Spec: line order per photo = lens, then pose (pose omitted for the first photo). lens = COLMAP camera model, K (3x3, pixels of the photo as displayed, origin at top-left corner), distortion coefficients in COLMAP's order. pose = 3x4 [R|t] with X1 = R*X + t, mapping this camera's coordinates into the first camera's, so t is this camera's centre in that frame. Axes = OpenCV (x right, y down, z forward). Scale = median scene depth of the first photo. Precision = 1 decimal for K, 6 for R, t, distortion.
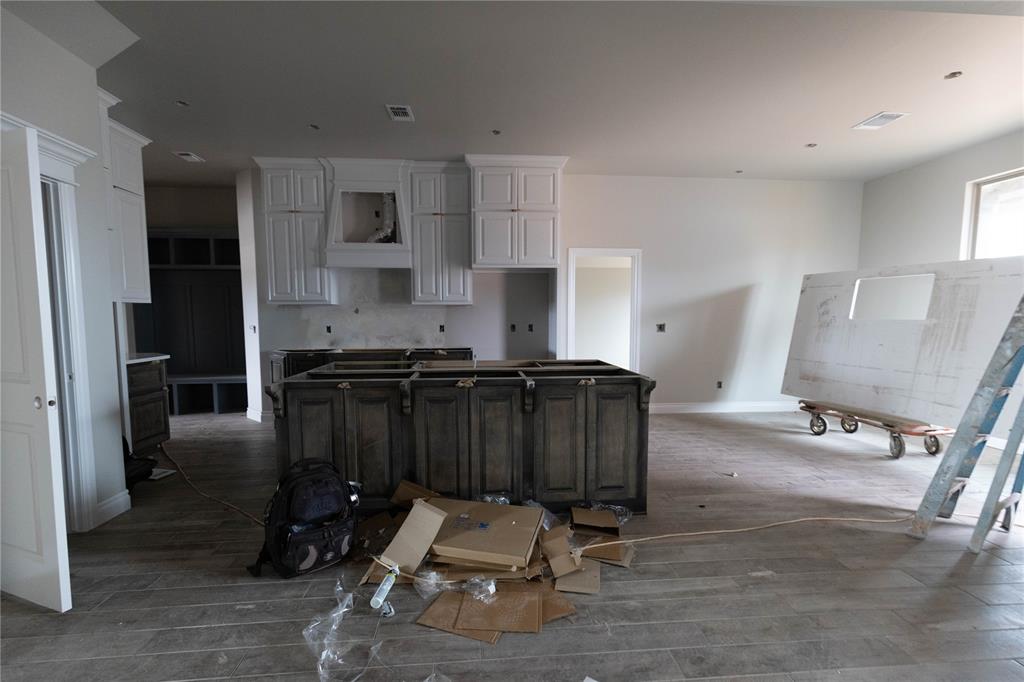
lens RADIAL K [[465.5, 0, 511.6], [0, 465.5, 349.5], [0, 0, 1]] dist [0.011380, -0.000183]
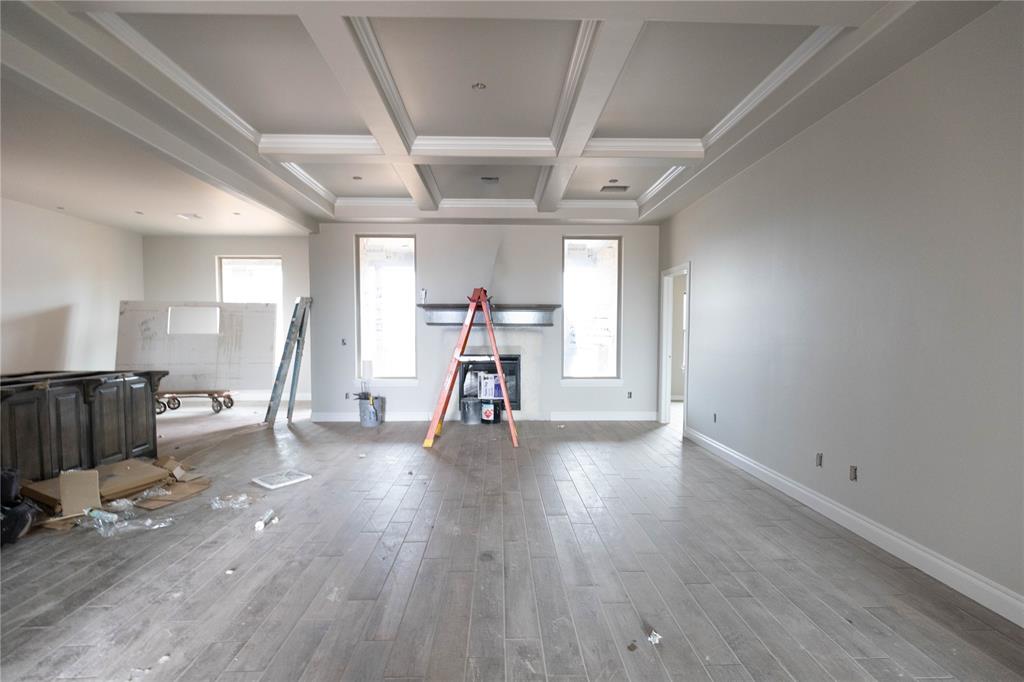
lens RADIAL K [[465.5, 0, 511.6], [0, 465.5, 349.5], [0, 0, 1]] dist [0.011380, -0.000183]
pose [[0.059541, -0.043856, 0.997262, -0.825876], [0.078242, 0.996166, 0.039137, 0.015008], [-0.995155, 0.075697, 0.062744, -0.211540]]
